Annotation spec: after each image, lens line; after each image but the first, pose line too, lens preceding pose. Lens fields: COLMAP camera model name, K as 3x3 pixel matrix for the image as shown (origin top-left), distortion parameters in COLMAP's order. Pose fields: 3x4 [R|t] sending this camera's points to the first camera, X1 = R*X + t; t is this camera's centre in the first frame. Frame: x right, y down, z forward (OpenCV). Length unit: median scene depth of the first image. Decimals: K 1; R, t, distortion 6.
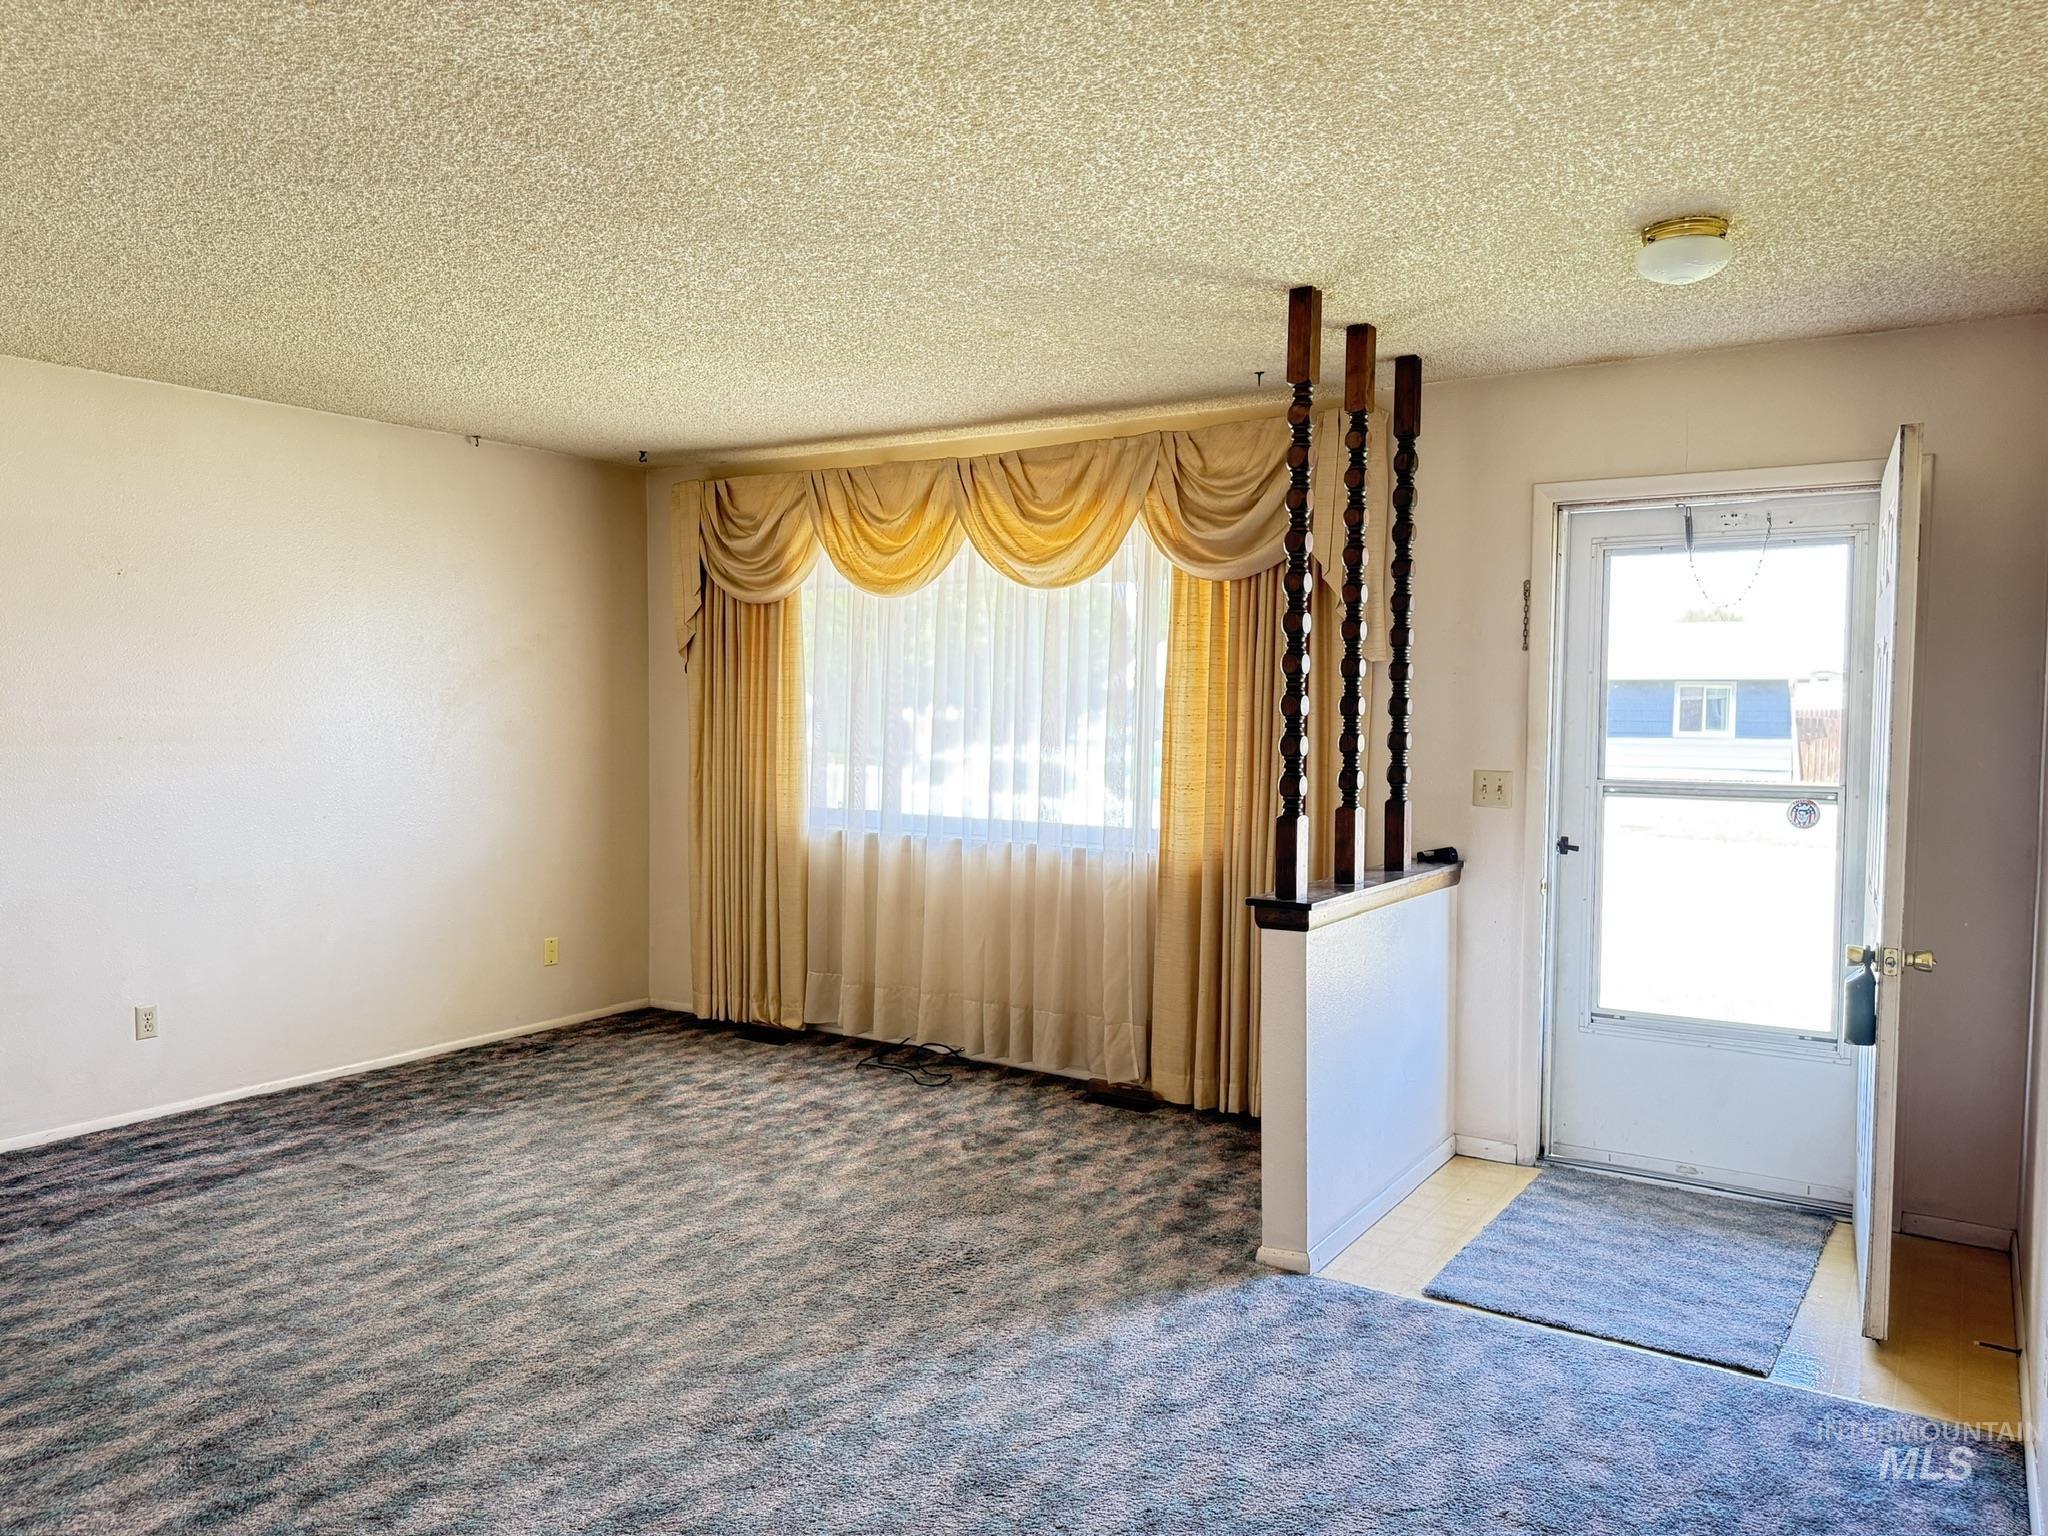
lens RADIAL K [[1431.4, 0, 1024.0], [0, 1431.4, 768.0], [0, 0, 1]] dist [0.158689, -0.311849]
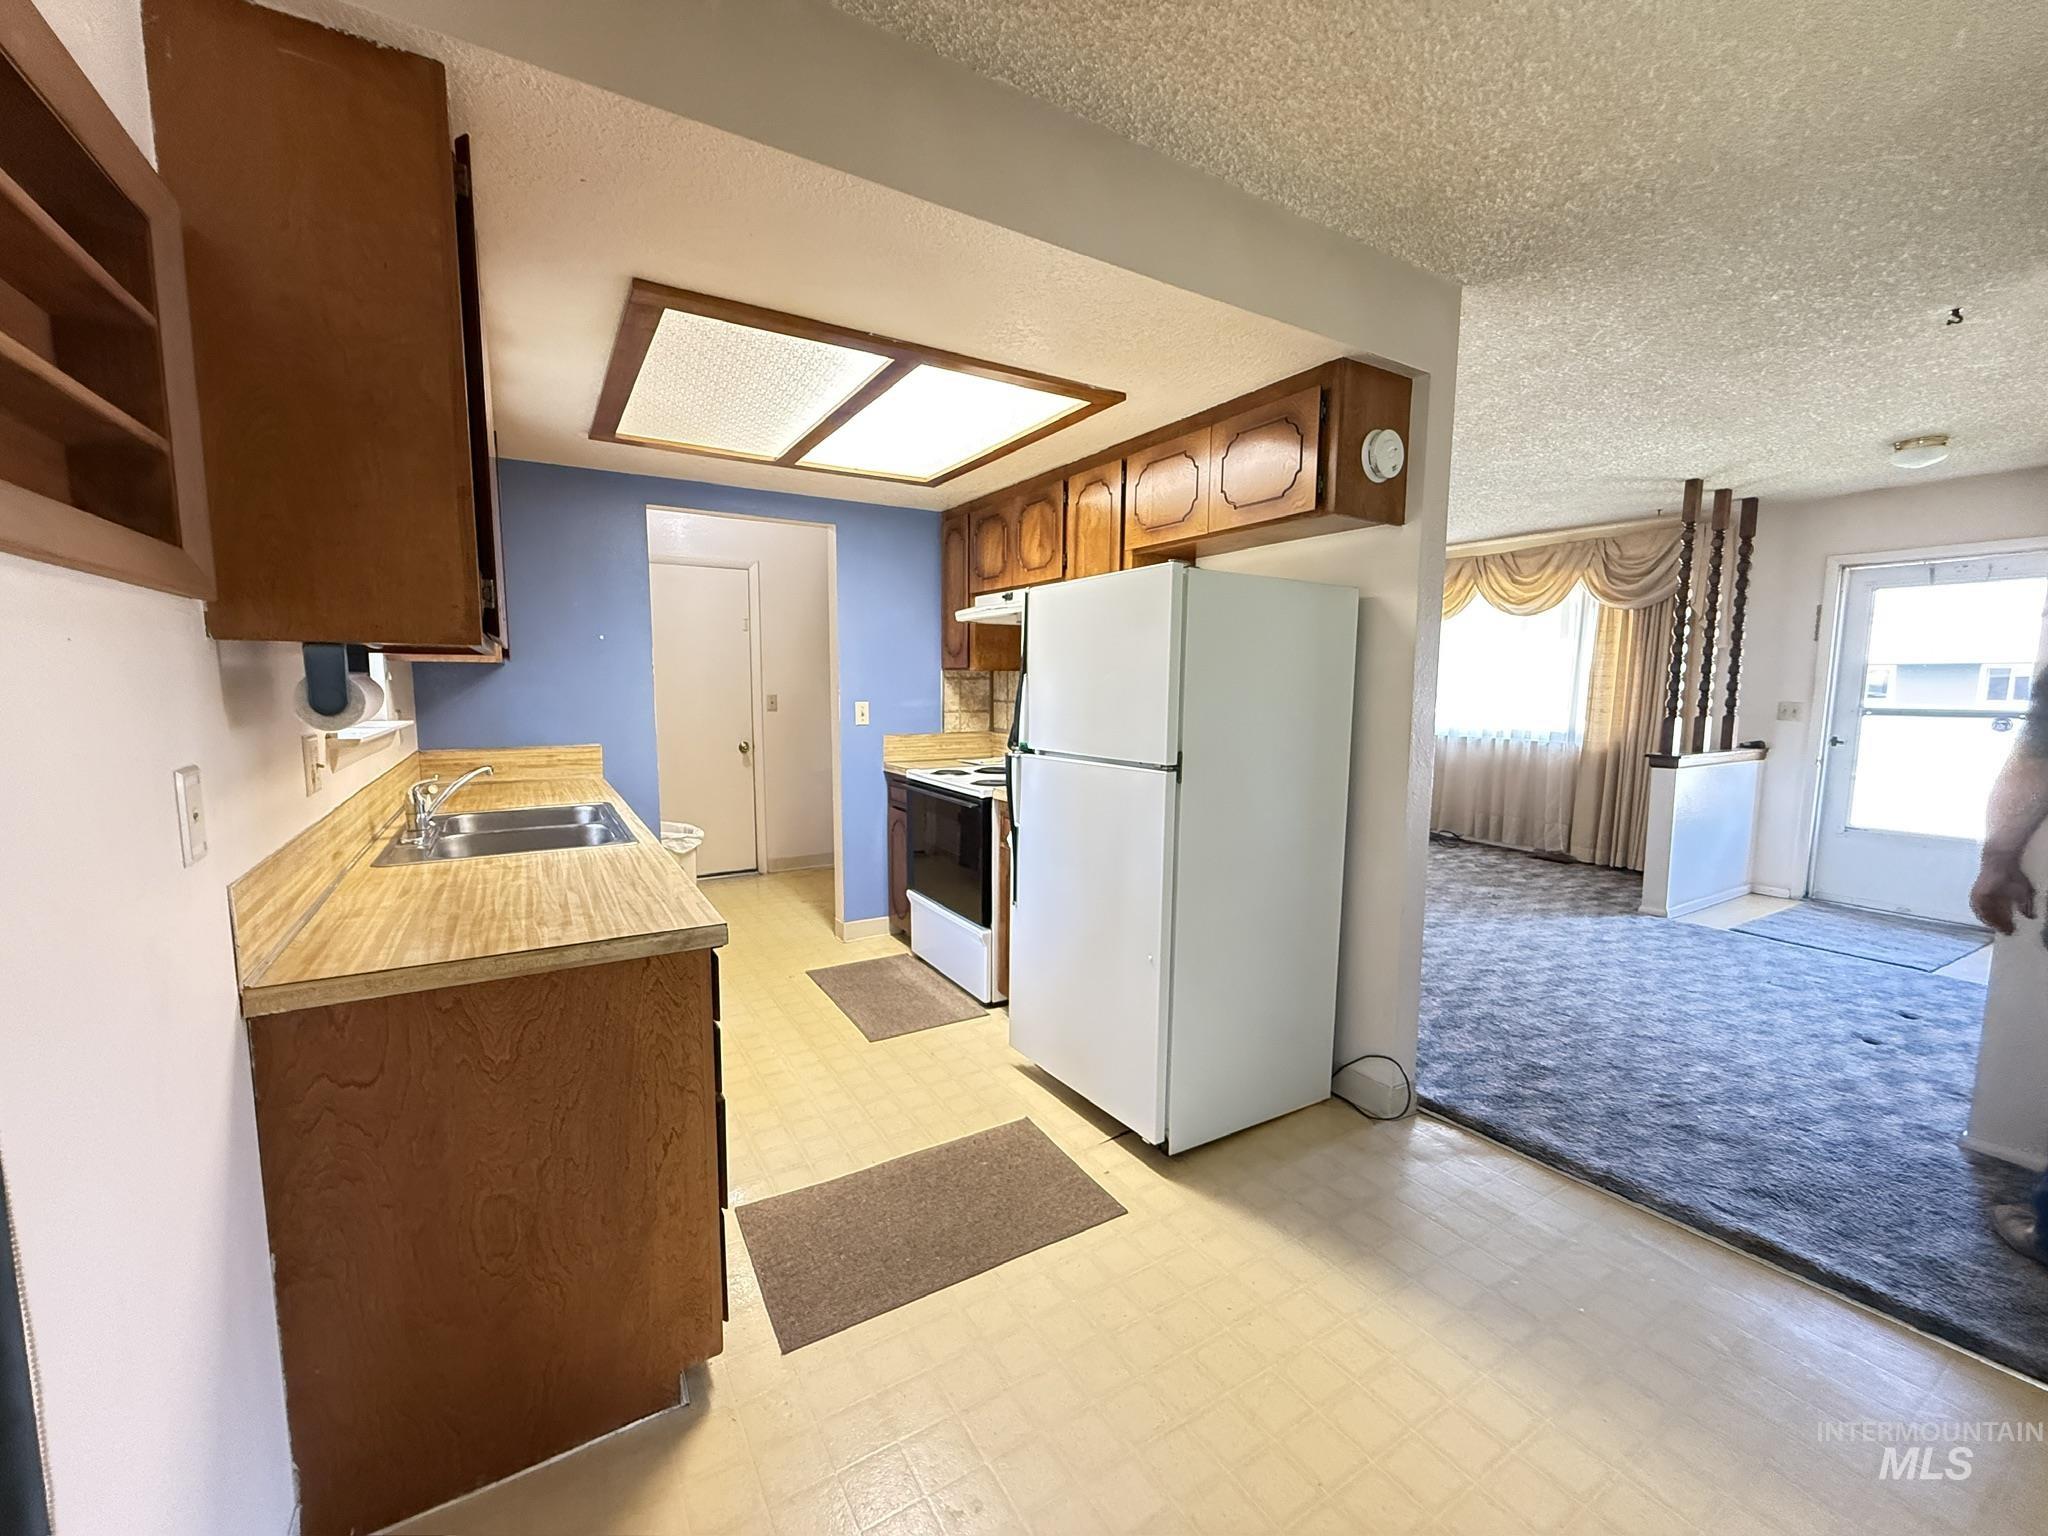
lens RADIAL K [[823.5, 0, 1024.0], [0, 823.5, 768.0], [0, 0, 1]] dist [0.000748, 0.000462]
pose [[0.902893, 0.042520, -0.427757, -0.144865], [-0.018448, 0.998012, 0.060265, 0.044996], [0.429469, -0.046521, 0.901883, -0.495725]]
